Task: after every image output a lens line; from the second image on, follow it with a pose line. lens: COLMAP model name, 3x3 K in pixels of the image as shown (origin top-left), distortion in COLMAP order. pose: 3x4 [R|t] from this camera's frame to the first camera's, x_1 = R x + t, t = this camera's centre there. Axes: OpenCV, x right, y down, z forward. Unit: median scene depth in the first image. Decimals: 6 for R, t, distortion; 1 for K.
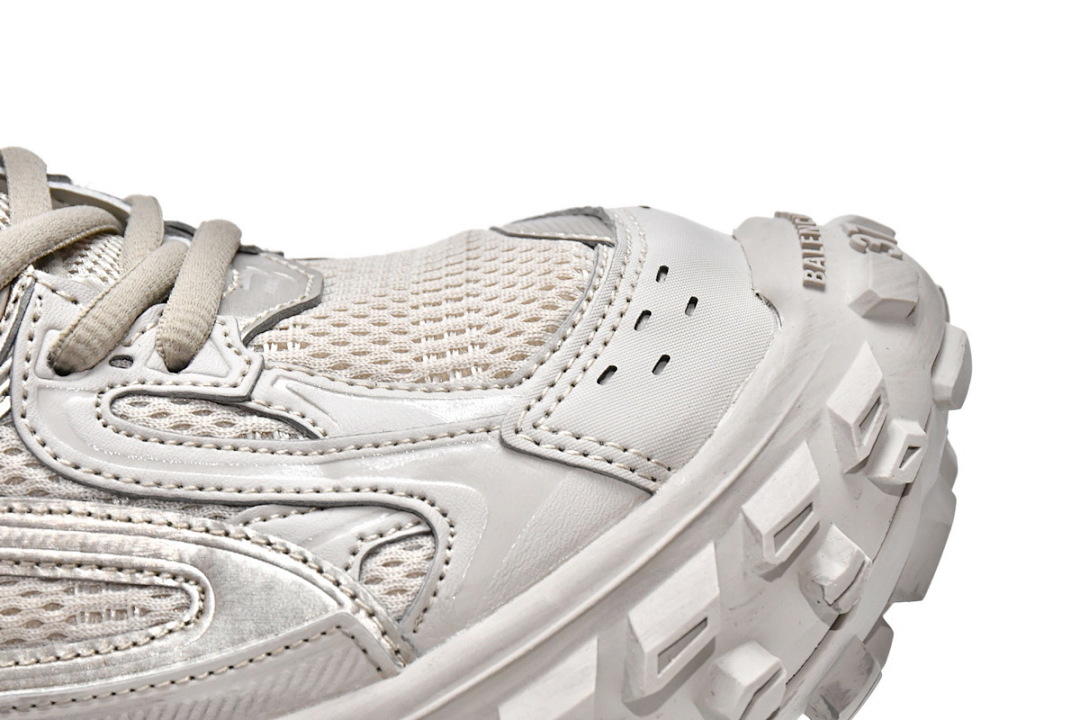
lens RADIAL K [[3229.0, 0, 540.0], [0, 3229.0, 360.0], [0, 0, 1]] dist [-0.005720, -1.522172]
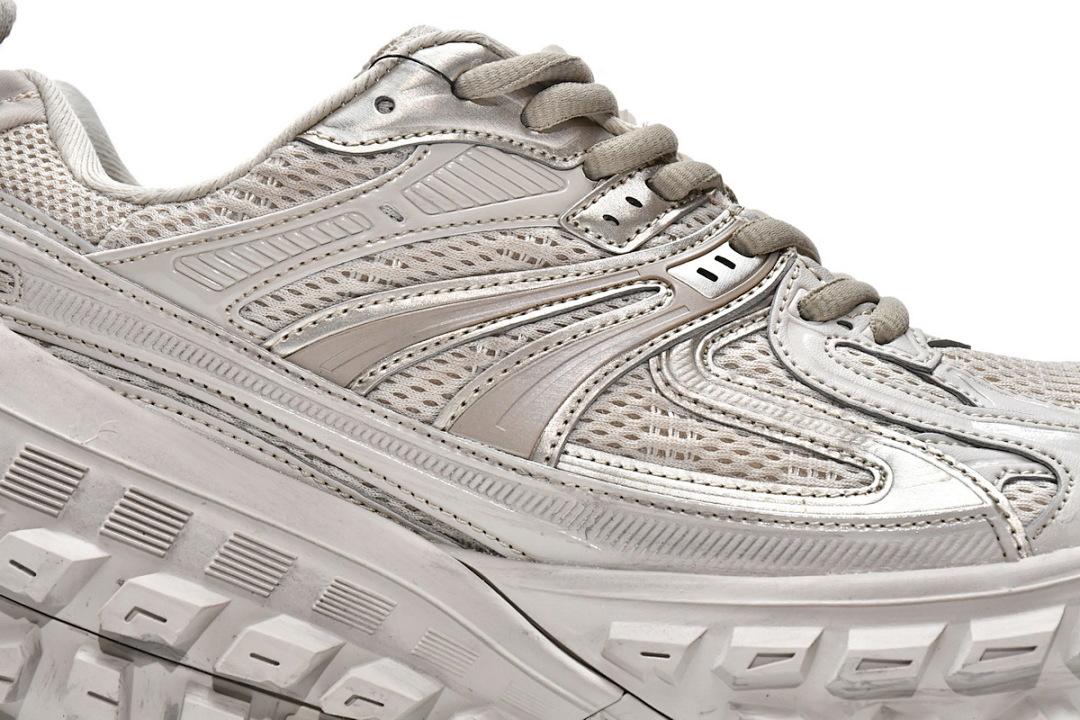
lens RADIAL K [[3229.0, 0, 540.0], [0, 3229.0, 360.0], [0, 0, 1]] dist [-0.005720, -1.522172]
pose [[0.965905, 0.257612, -0.025741, -0.218427], [-0.251511, 0.910129, -0.329252, 0.502715], [-0.061392, 0.324500, 0.943891, -0.278288]]
